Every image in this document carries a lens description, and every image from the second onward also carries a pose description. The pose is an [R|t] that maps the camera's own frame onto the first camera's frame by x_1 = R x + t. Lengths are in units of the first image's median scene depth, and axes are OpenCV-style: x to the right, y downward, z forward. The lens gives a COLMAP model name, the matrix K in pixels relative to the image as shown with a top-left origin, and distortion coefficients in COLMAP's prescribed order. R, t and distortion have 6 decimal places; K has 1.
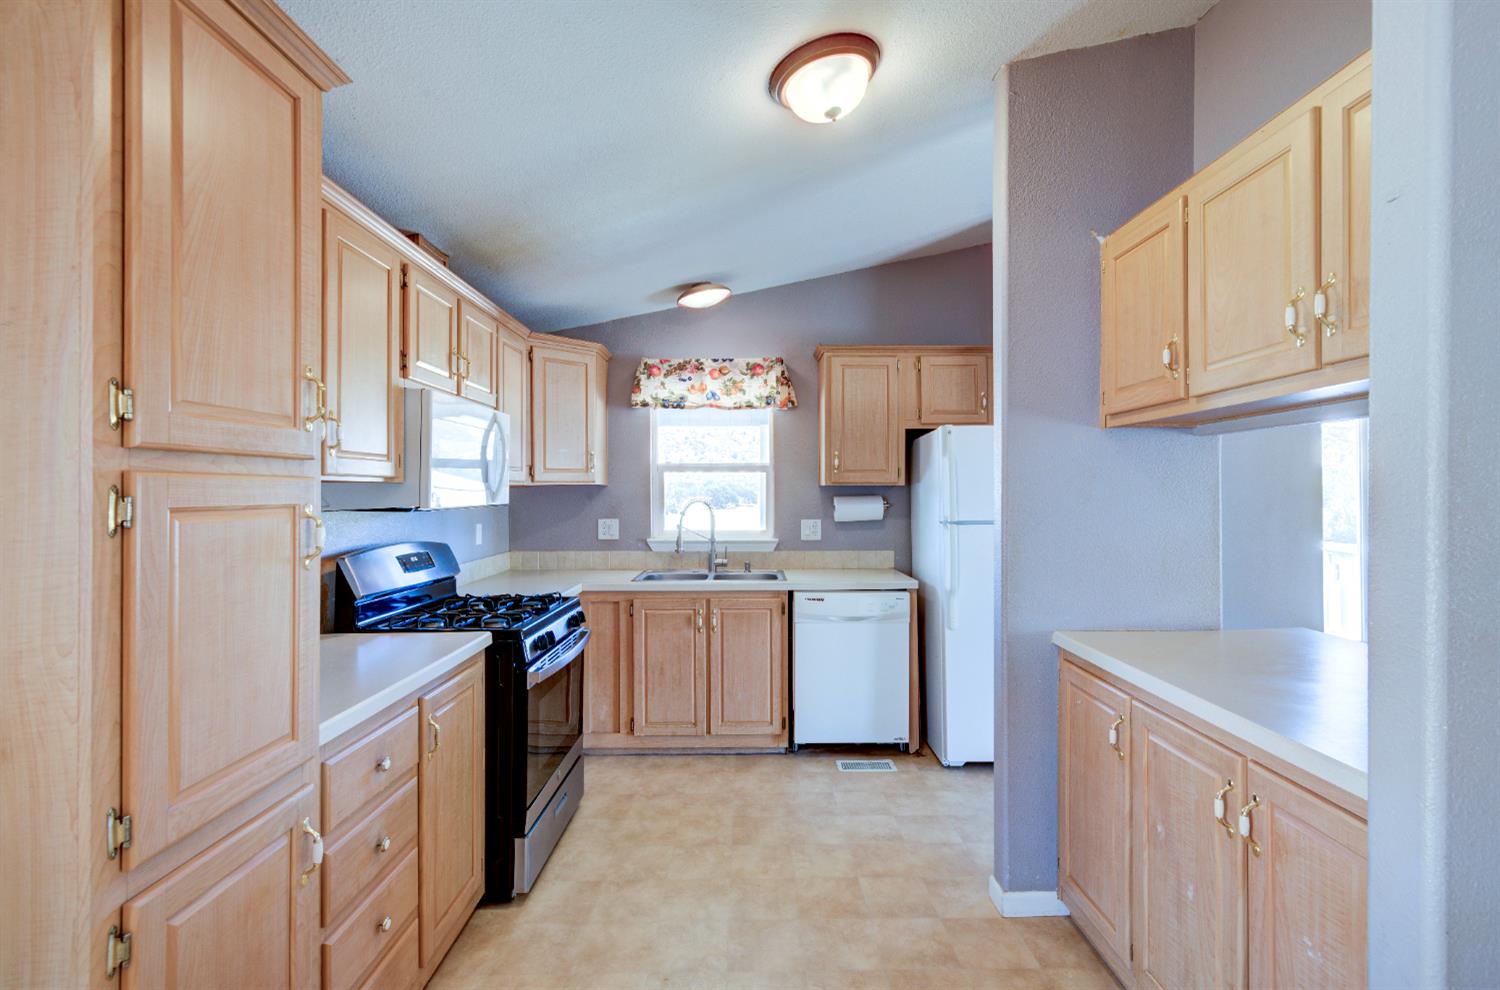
lens RADIAL K [[684.6, 0, 755.9], [0, 684.6, 488.9], [0, 0, 1]] dist [-0.018625, 0.030021]
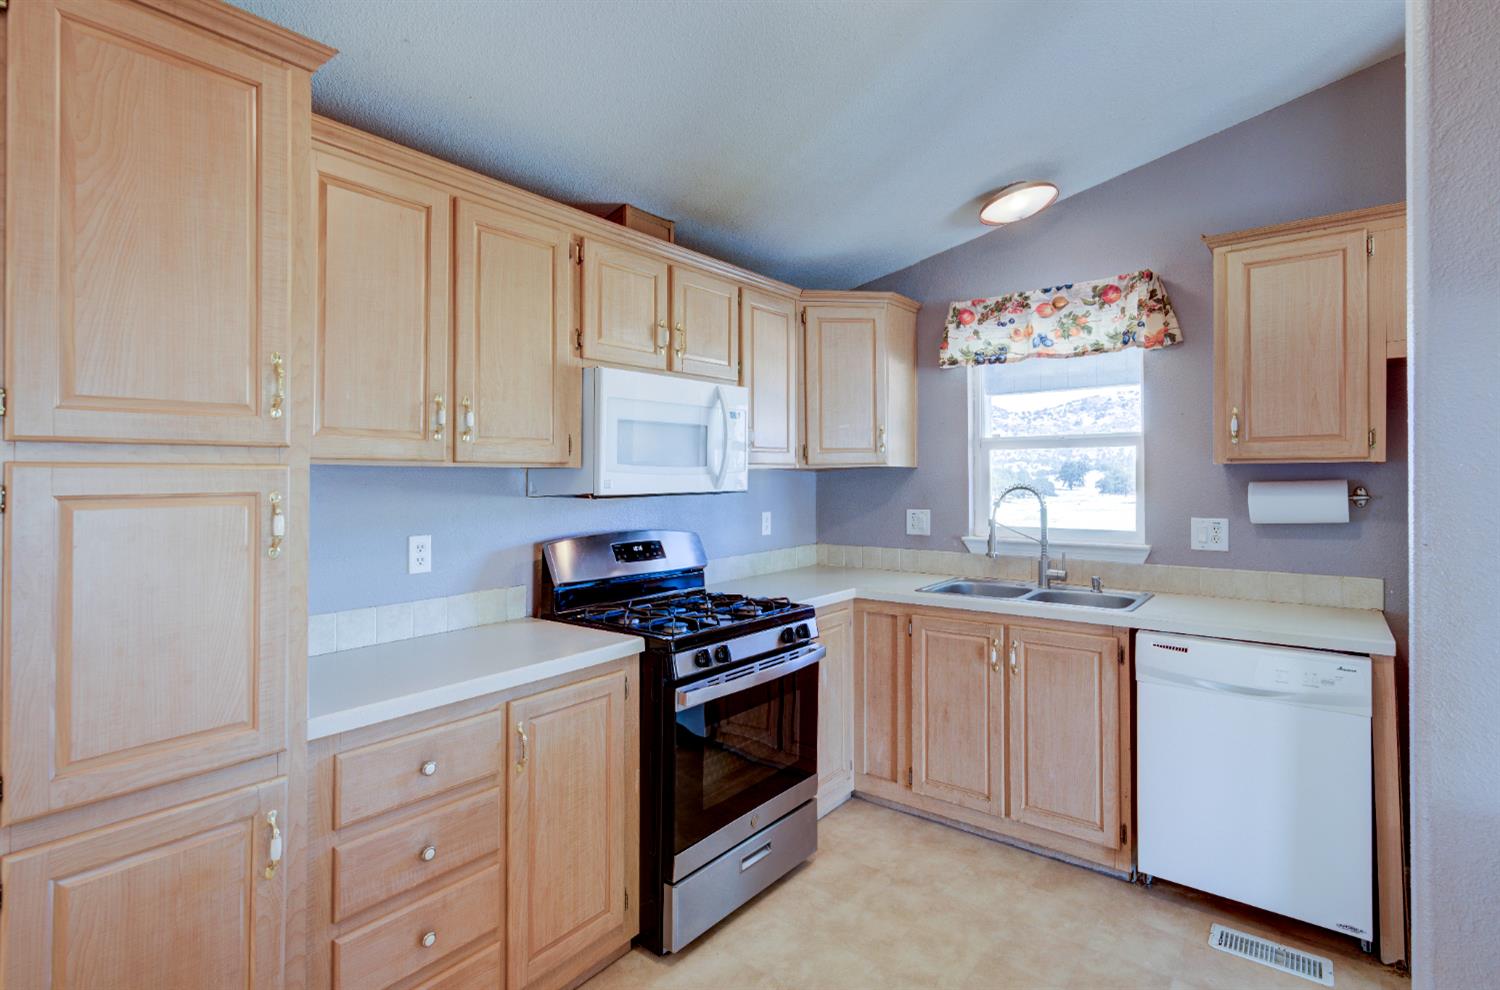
lens RADIAL K [[750.8, 0, 757.5], [0, 750.8, 470.8], [0, 0, 1]] dist [0.016114, 0.000669]
pose [[0.780994, -0.007597, -0.624492, 0.216766], [0.006562, 0.999971, -0.003958, 0.000906], [0.624504, -0.001007, 0.781021, 0.222799]]
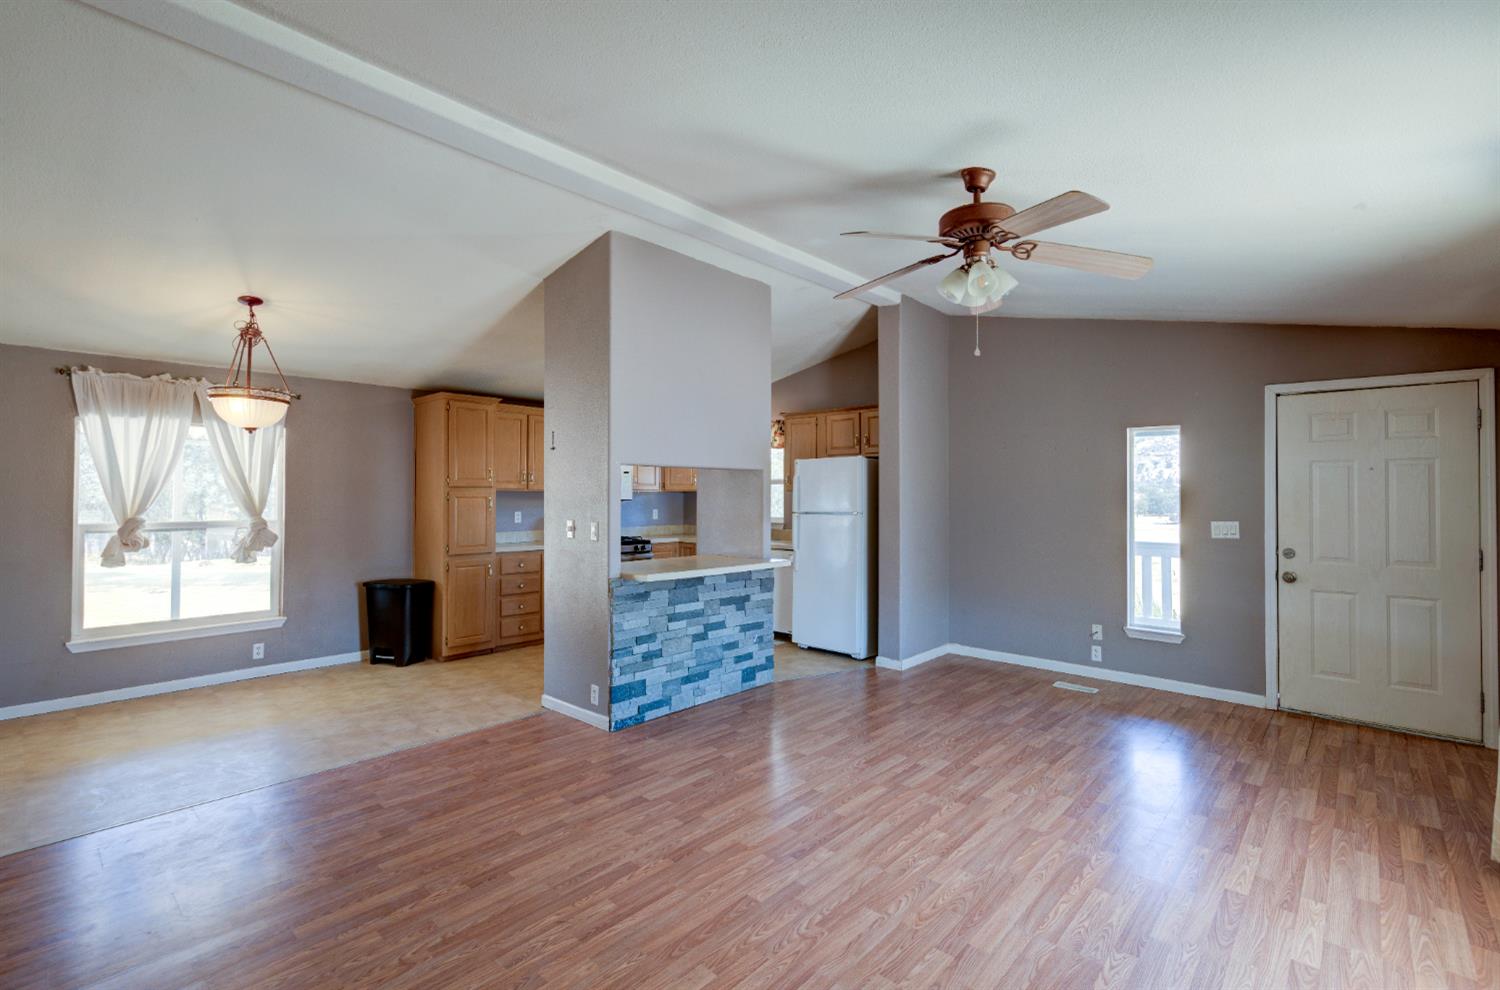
lens RADIAL K [[684.6, 0, 755.9], [0, 684.6, 488.9], [0, 0, 1]] dist [-0.018625, 0.030021]
pose [[0.736097, -0.001475, -0.676875, 1.344158], [-0.002106, 0.999988, -0.004470, -0.004894], [0.676873, 0.004716, 0.736085, -0.394309]]
